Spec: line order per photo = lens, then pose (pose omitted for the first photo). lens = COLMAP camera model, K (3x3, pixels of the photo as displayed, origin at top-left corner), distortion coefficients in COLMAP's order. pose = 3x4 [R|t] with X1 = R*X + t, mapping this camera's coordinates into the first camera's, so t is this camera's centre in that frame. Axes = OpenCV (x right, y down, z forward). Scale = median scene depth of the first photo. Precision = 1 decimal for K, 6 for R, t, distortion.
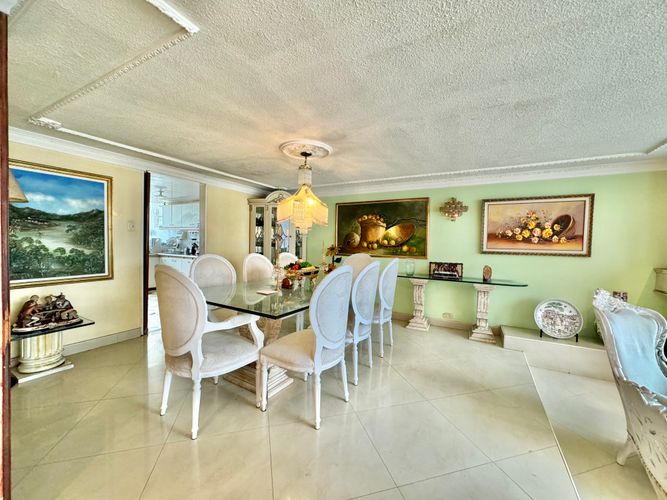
lens RADIAL K [[263.8, 0, 338.7], [0, 263.8, 247.9], [0, 0, 1]] dist [0.000333, -0.000172]
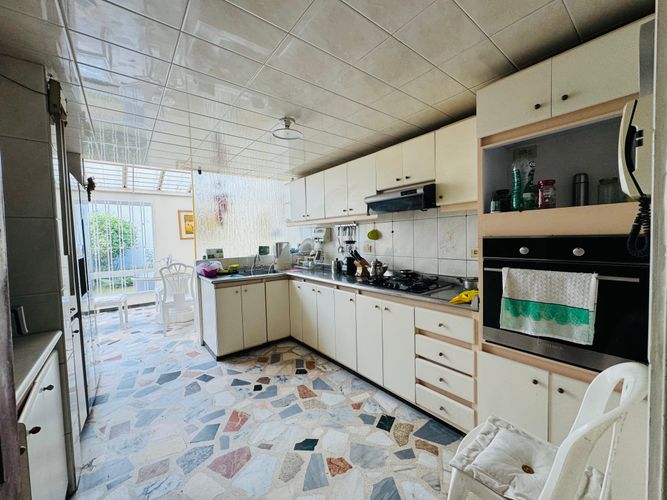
lens RADIAL K [[263.8, 0, 337.7], [0, 263.8, 247.0], [0, 0, 1]] dist [0.000333, -0.000172]
pose [[0.920299, -0.020063, -0.390701, -0.383927], [0.028889, 0.999443, 0.016727, -0.032686], [0.390147, -0.026681, 0.920366, 0.558986]]
